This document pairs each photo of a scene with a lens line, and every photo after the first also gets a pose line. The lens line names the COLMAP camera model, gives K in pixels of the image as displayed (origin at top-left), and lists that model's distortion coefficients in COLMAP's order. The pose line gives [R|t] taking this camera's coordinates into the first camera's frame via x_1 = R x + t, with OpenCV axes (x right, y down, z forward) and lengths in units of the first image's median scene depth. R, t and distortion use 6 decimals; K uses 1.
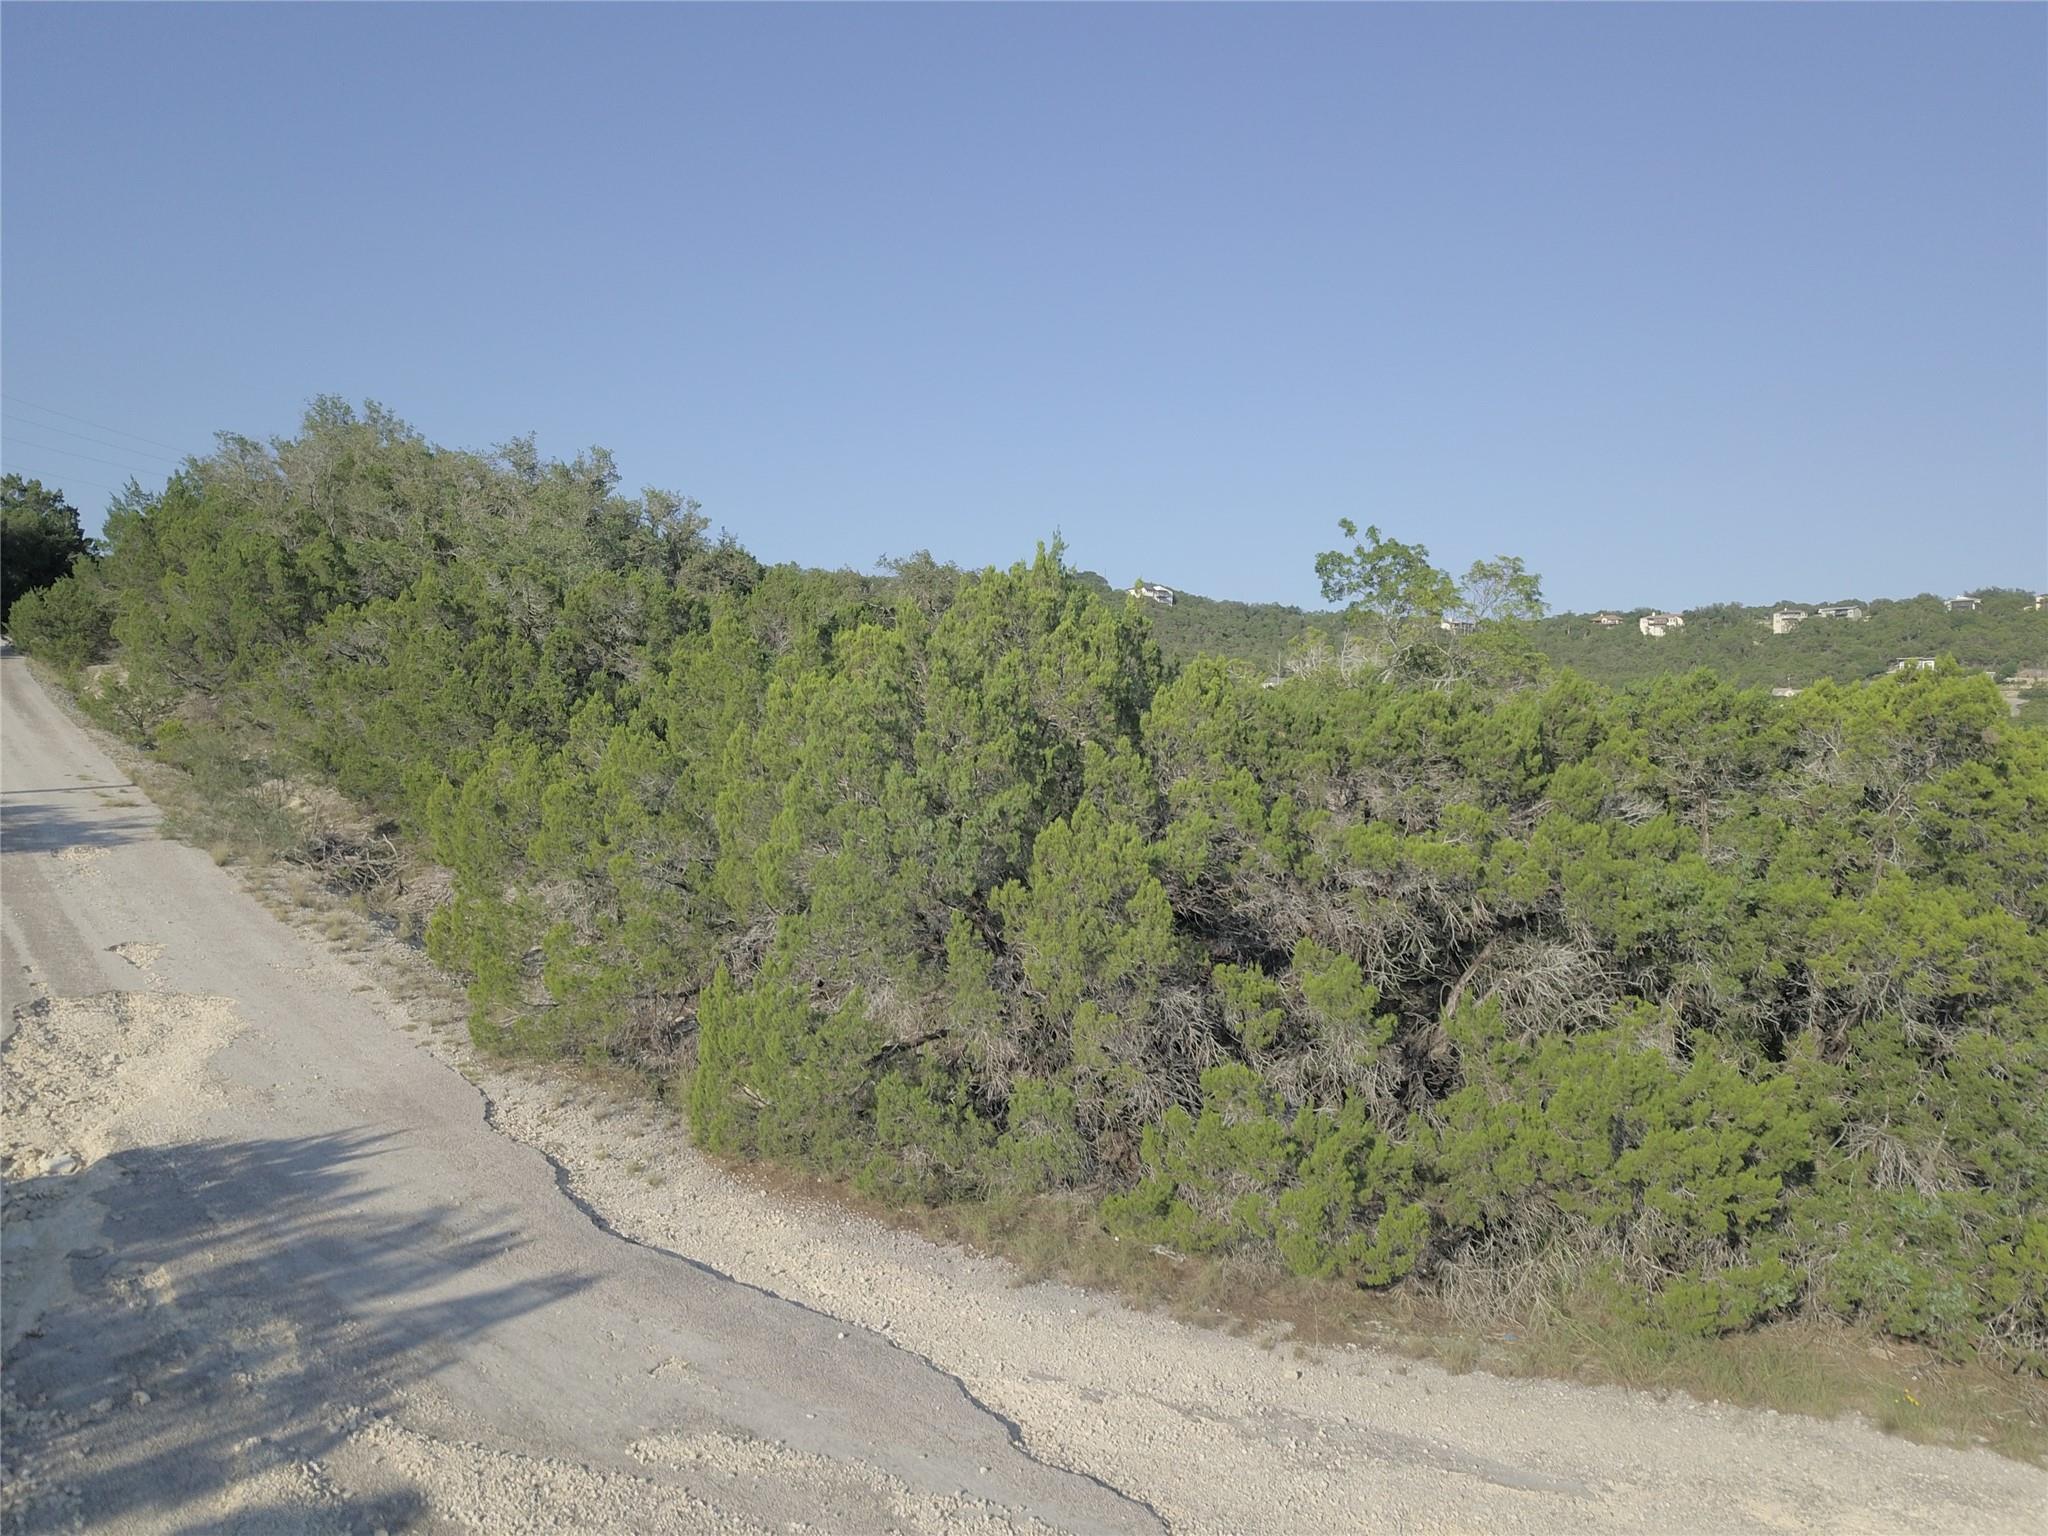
lens RADIAL K [[1569.3, 0, 1047.7], [0, 1569.3, 756.7], [0, 0, 1]] dist [0.006360, -0.003728]
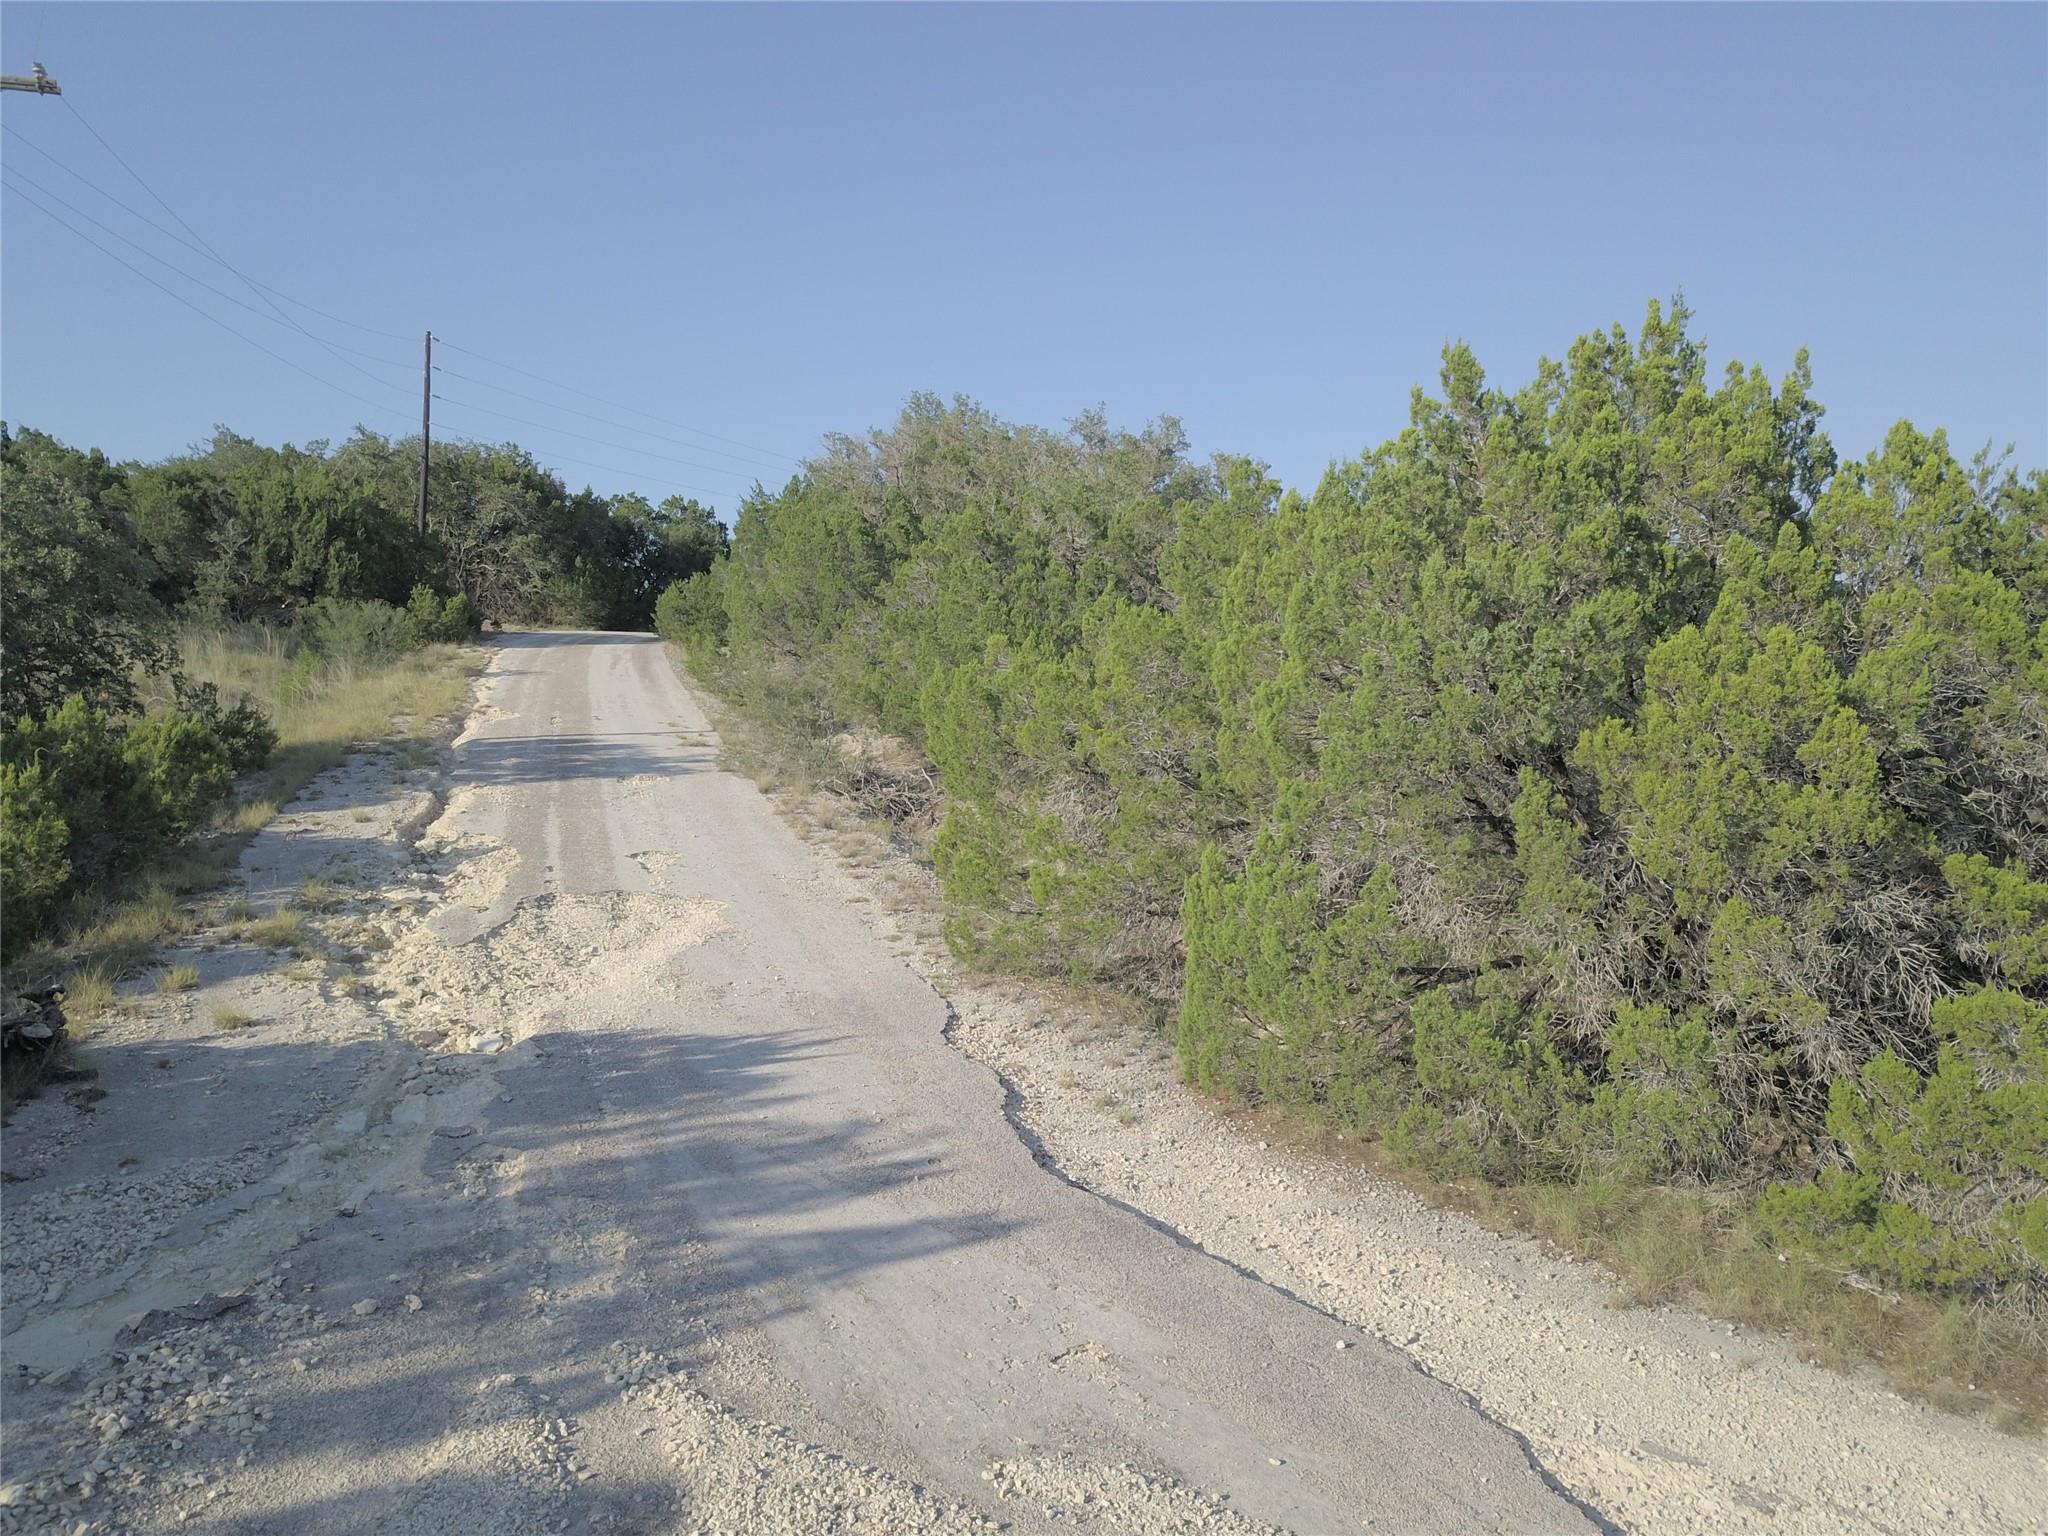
lens RADIAL K [[1552.4, 0, 1026.5], [0, 1552.4, 785.2], [0, 0, 1]] dist [0.001762, 0.004788]
pose [[0.924911, -0.005877, -0.380139, -0.001425], [0.010132, 0.999906, 0.009194, 0.105946], [0.380050, -0.012355, 0.924884, 0.293716]]
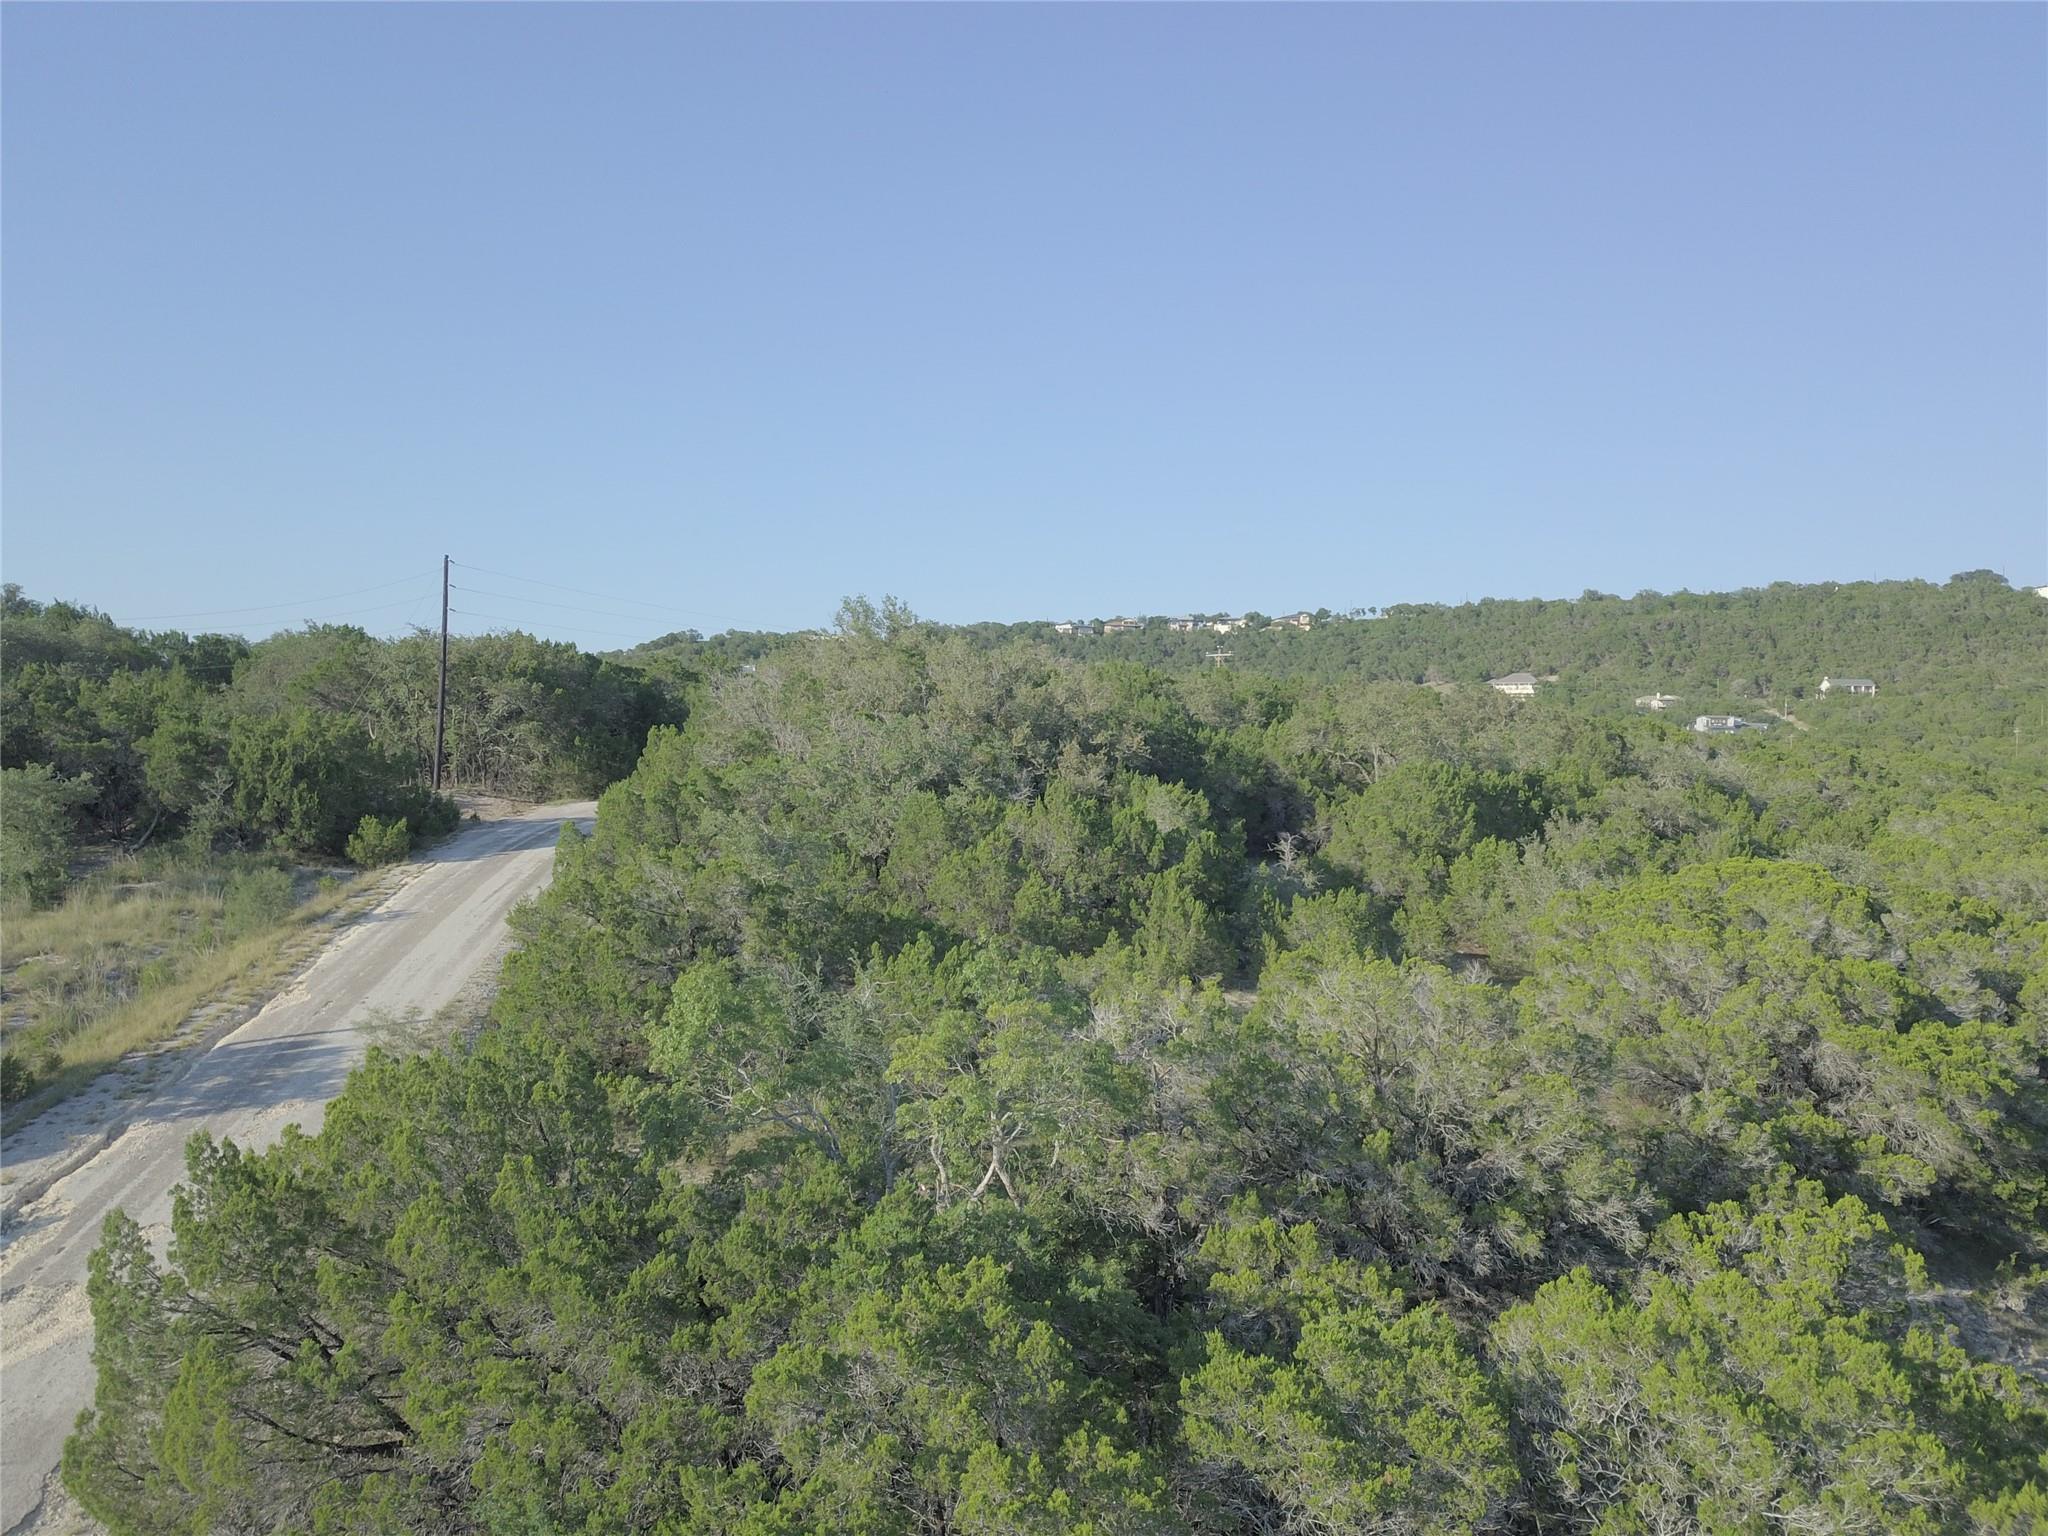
lens RADIAL K [[1569.3, 0, 1047.7], [0, 1569.3, 756.7], [0, 0, 1]] dist [0.006360, -0.003728]
pose [[0.854825, -0.018774, -0.518577, 1.328133], [0.013407, 0.999811, -0.014095, -0.426890], [0.518743, 0.005096, 0.854915, 0.280047]]
